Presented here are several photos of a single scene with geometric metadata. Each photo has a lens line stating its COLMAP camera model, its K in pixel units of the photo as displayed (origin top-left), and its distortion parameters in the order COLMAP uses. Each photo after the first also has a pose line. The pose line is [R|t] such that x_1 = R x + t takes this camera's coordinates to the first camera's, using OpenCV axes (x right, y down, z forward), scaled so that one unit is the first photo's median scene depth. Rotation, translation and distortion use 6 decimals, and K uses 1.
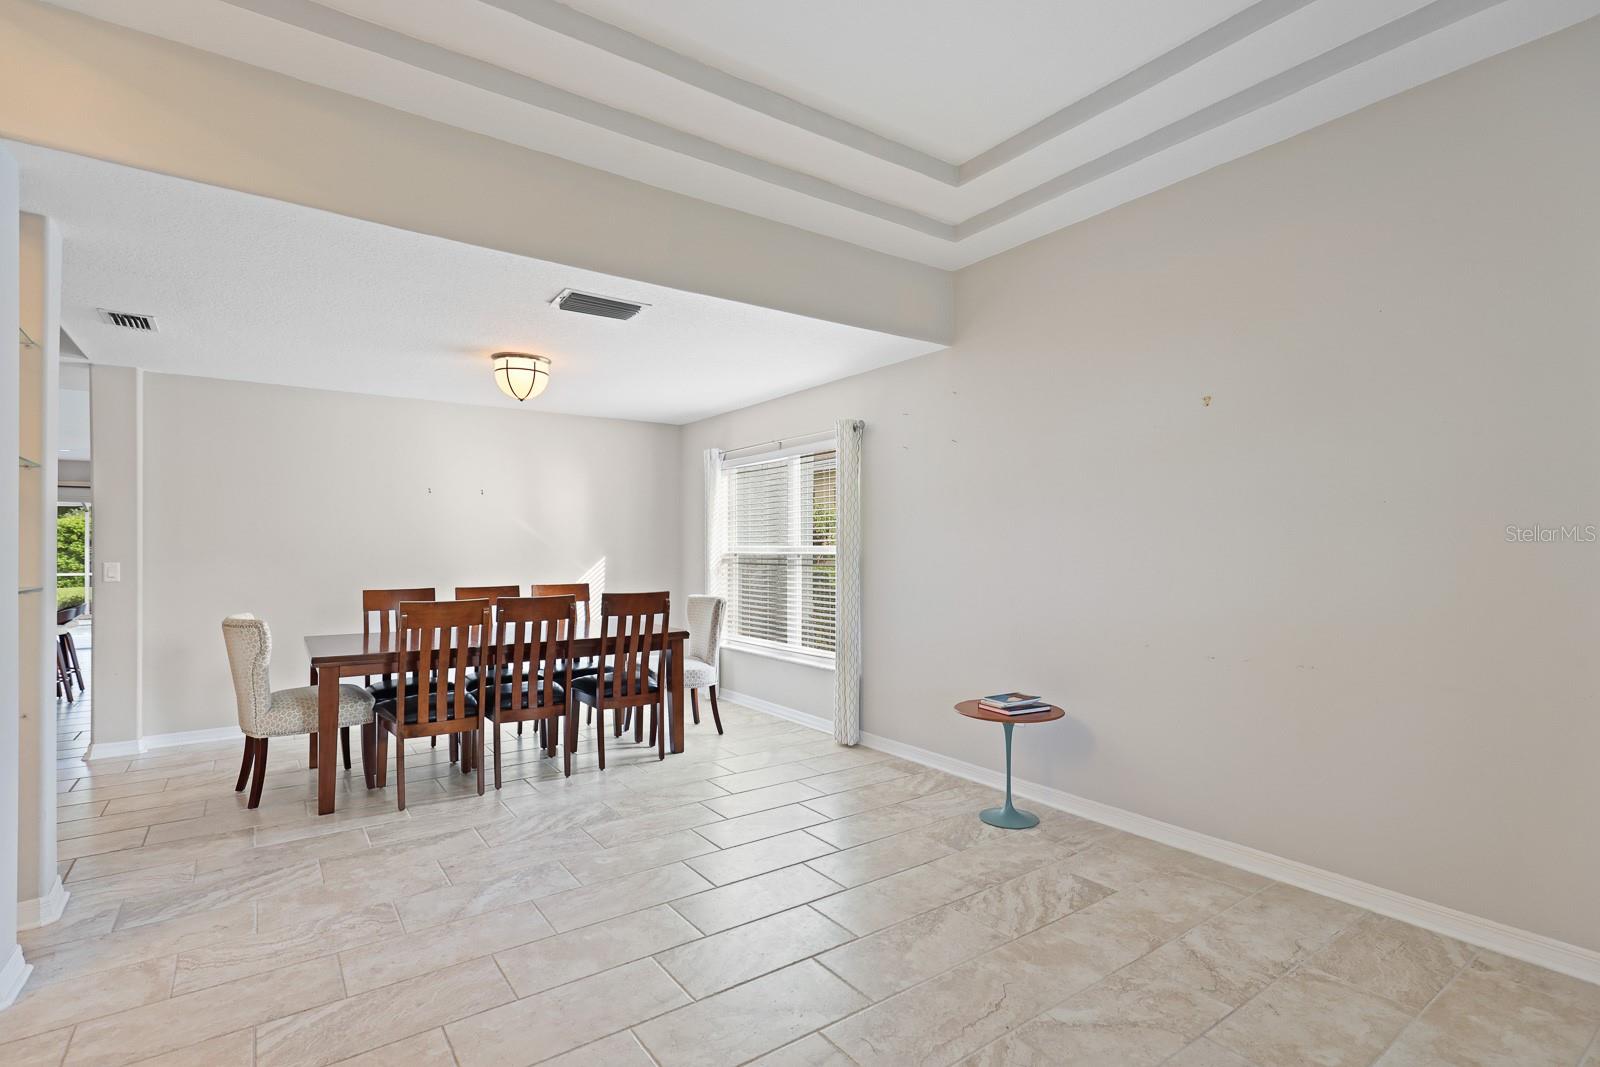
lens RADIAL K [[769.4, 0, 805.2], [0, 769.4, 542.1], [0, 0, 1]] dist [0.004621, 0.000012]
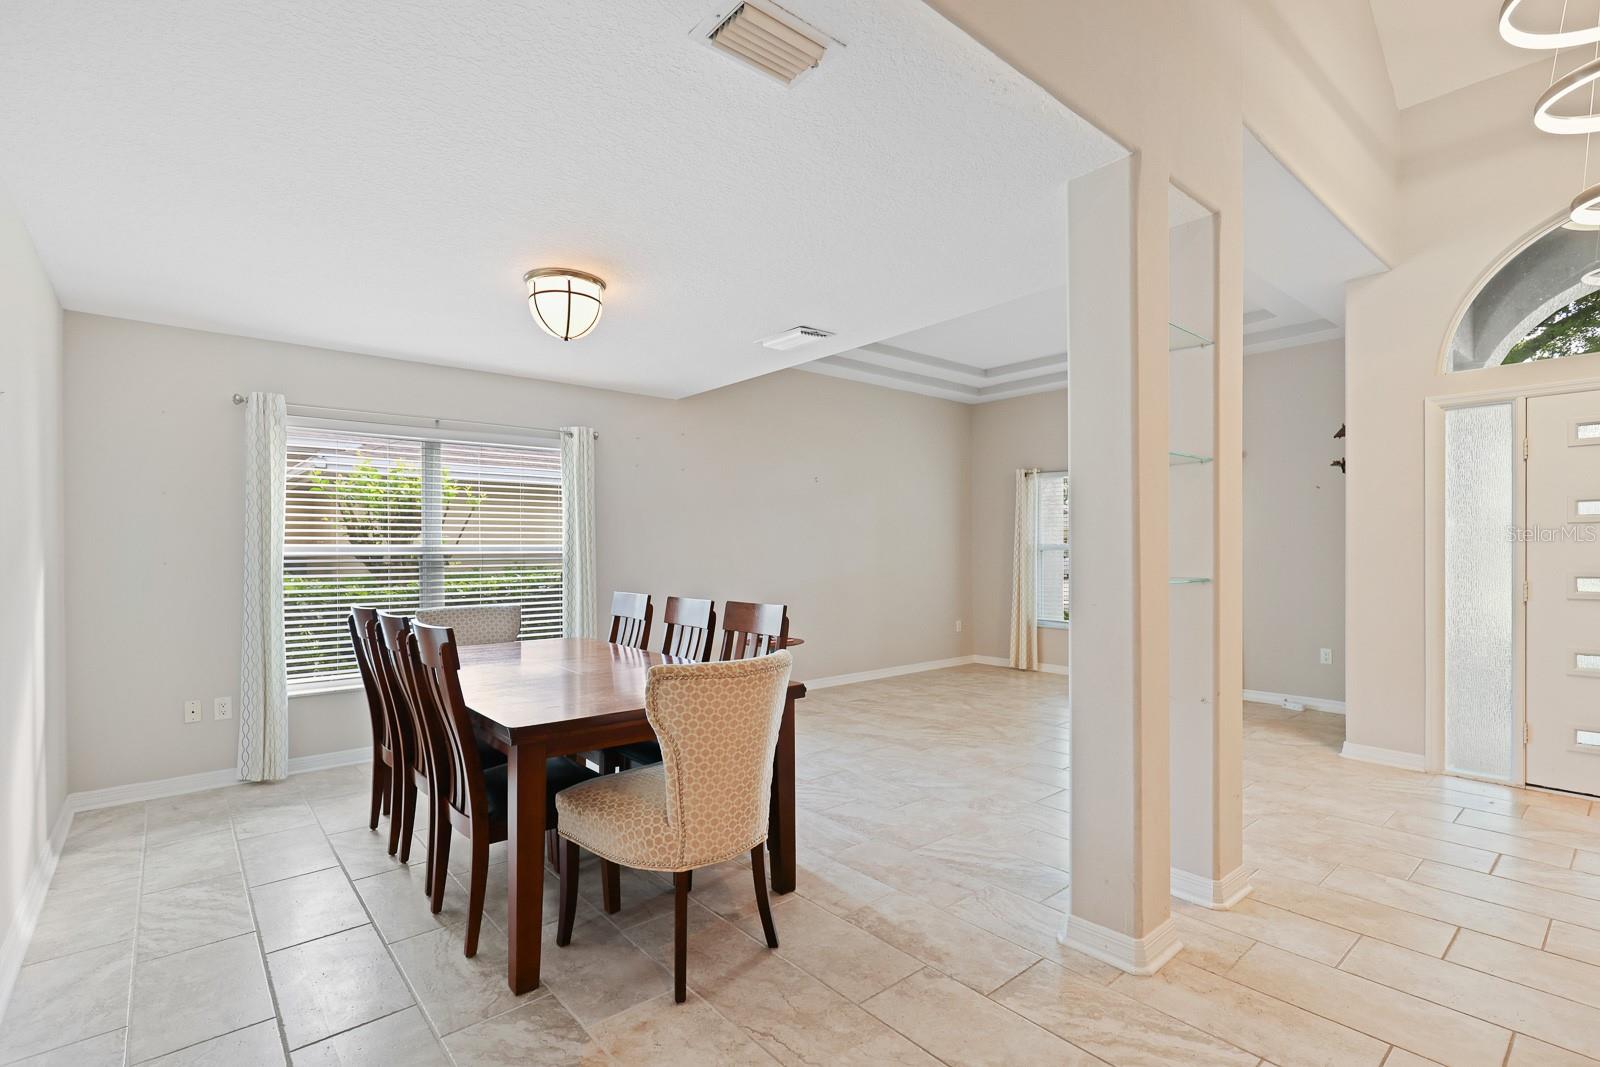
lens RADIAL K [[751.5, 0, 807.6], [0, 751.5, 547.5], [0, 0, 1]] dist [-0.000813, -0.001053]
pose [[-0.092692, 0.004823, 0.995683, -1.538769], [-0.005852, 0.999968, -0.005388, 0.017370], [-0.995678, -0.006326, -0.092661, 1.179329]]
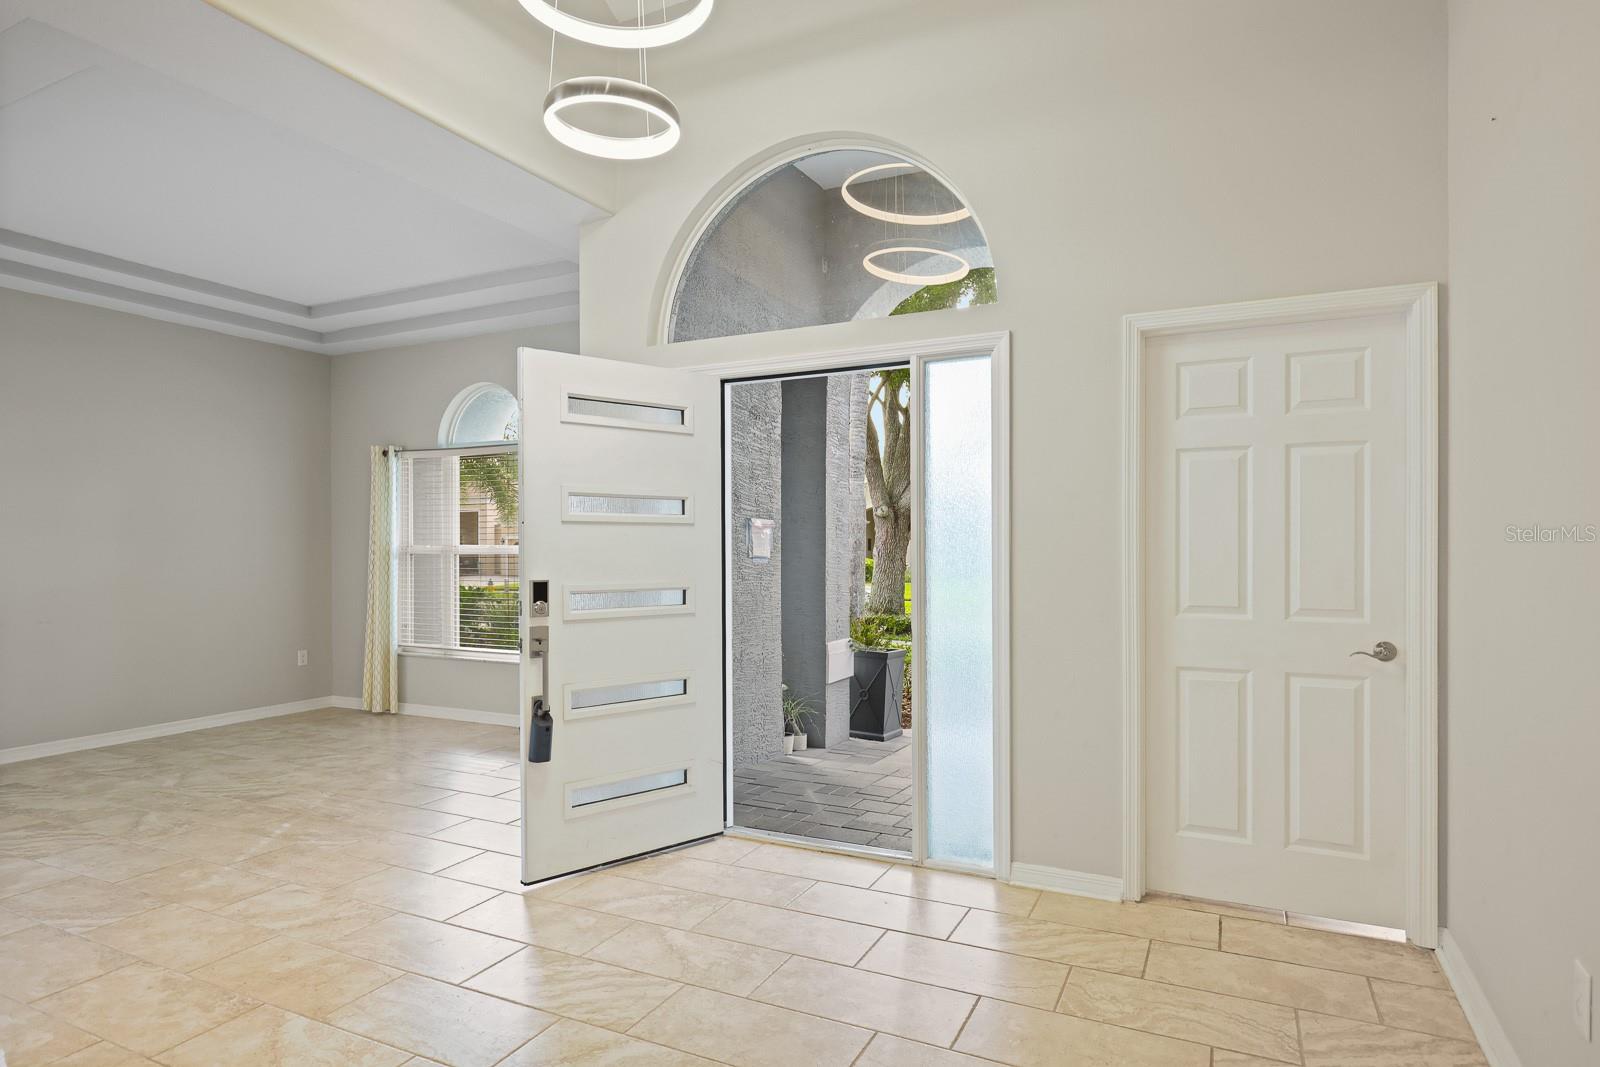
lens RADIAL K [[894.1, 0, 810.2], [0, 894.1, 552.2], [0, 0, 1]] dist [0.000165, 0.000430]
pose [[-0.472531, -0.001344, 0.881313, -1.590528], [-0.002094, 0.999998, 0.000403, 0.002057], [-0.881311, -0.001655, -0.472533, 0.398666]]
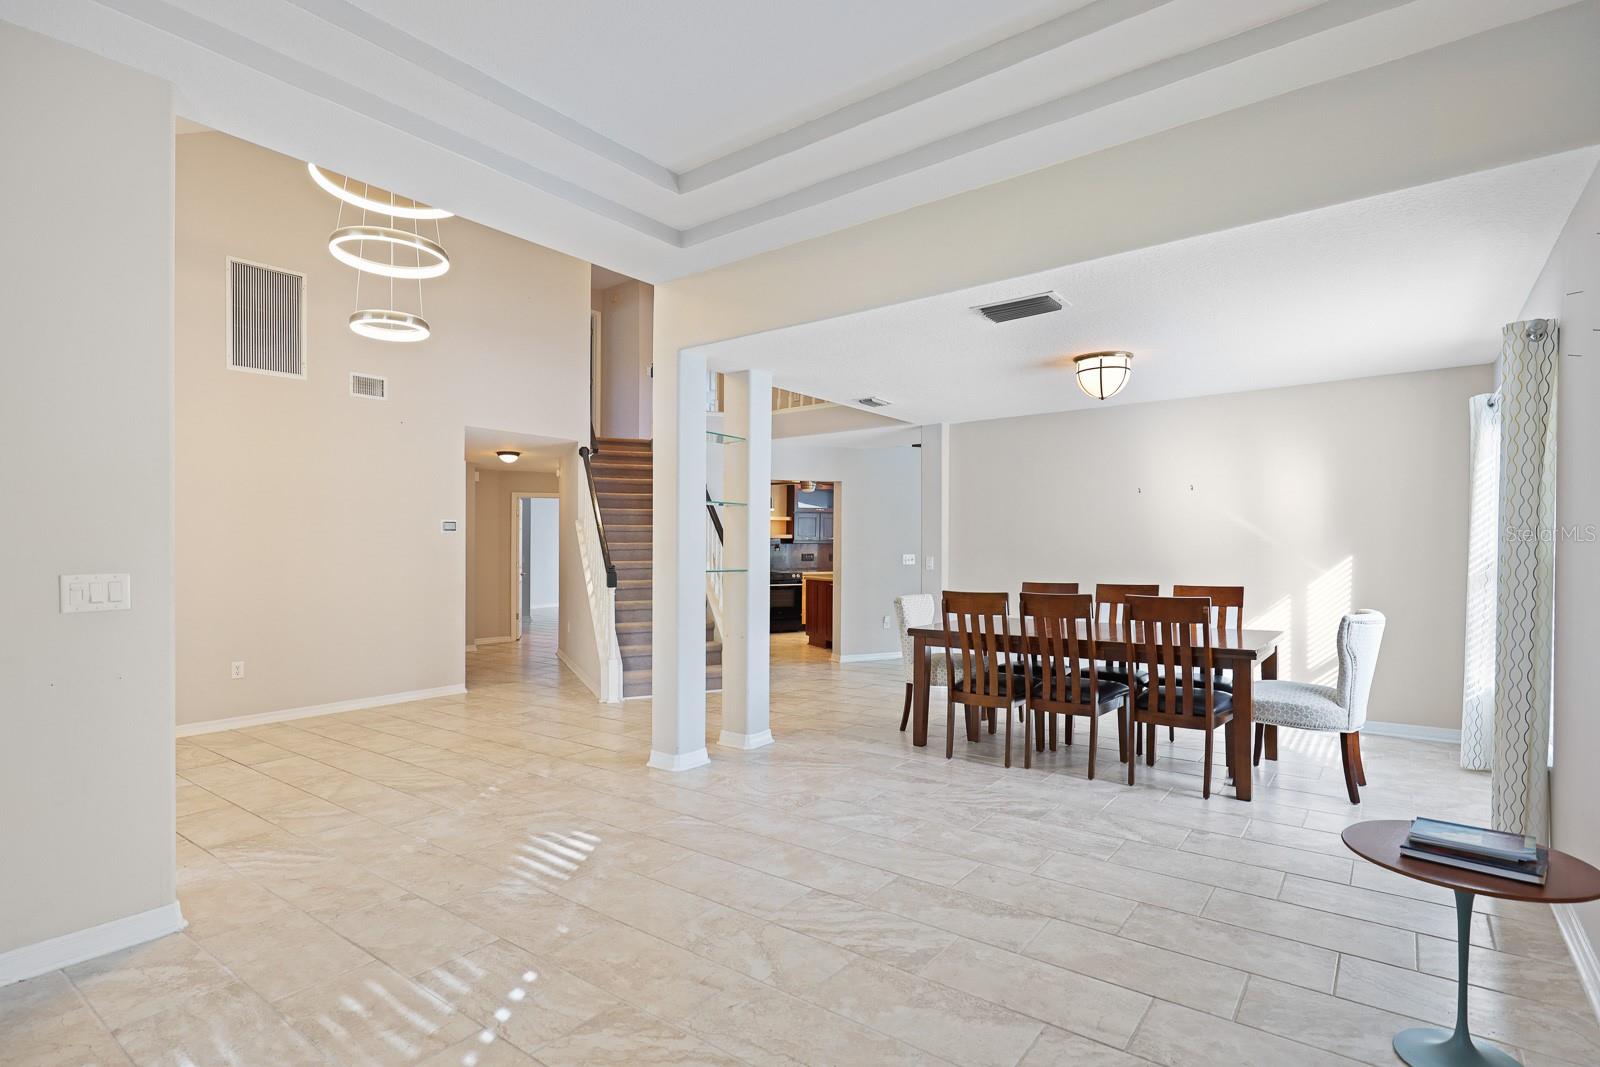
lens RADIAL K [[785.7, 0, 796.4], [0, 785.7, 546.9], [0, 0, 1]] dist [-0.002847, -0.000646]
pose [[0.288077, -0.002384, -0.957604, 0.702490], [0.015305, 0.999881, 0.002115, 0.000142], [0.957485, -0.015265, 0.288079, 0.457674]]
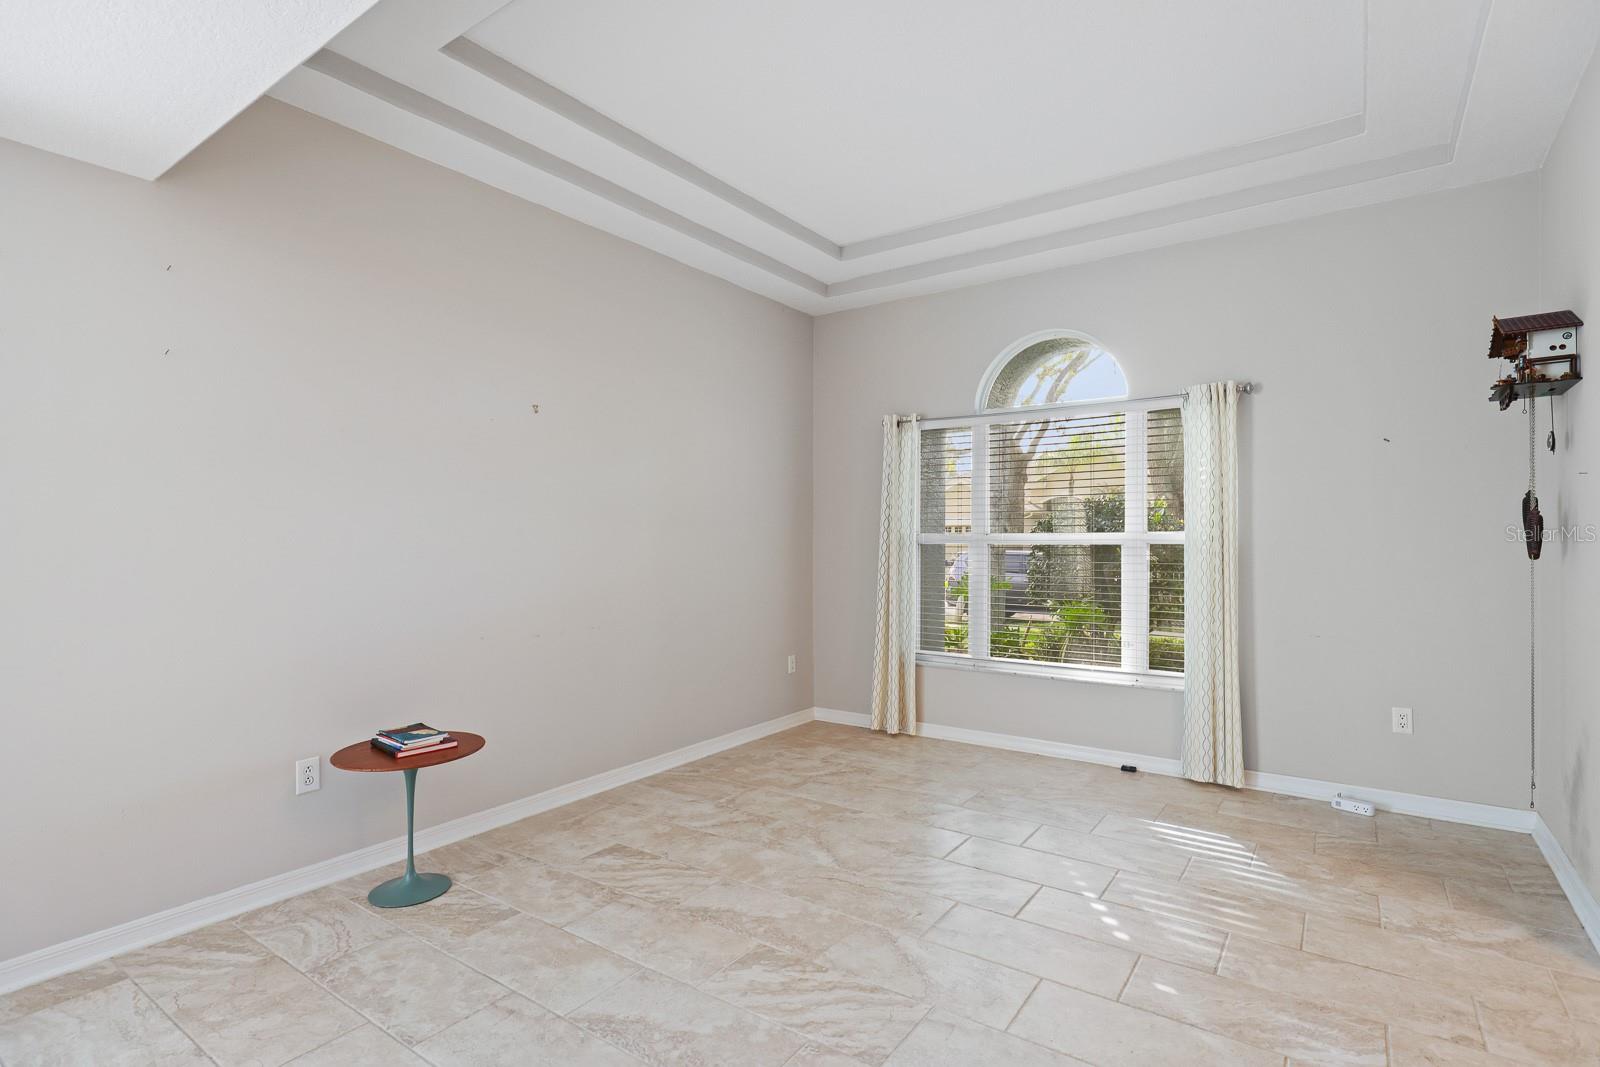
lens RADIAL K [[778.6, 0, 800.0], [0, 778.6, 533.5], [0, 0, 1]] dist [0.001733, 0.000532]
pose [[-0.327721, 0.010946, 0.944711, -0.663573], [-0.003952, 0.999908, -0.012957, 0.009326], [-0.944766, -0.007979, -0.327648, 0.969370]]
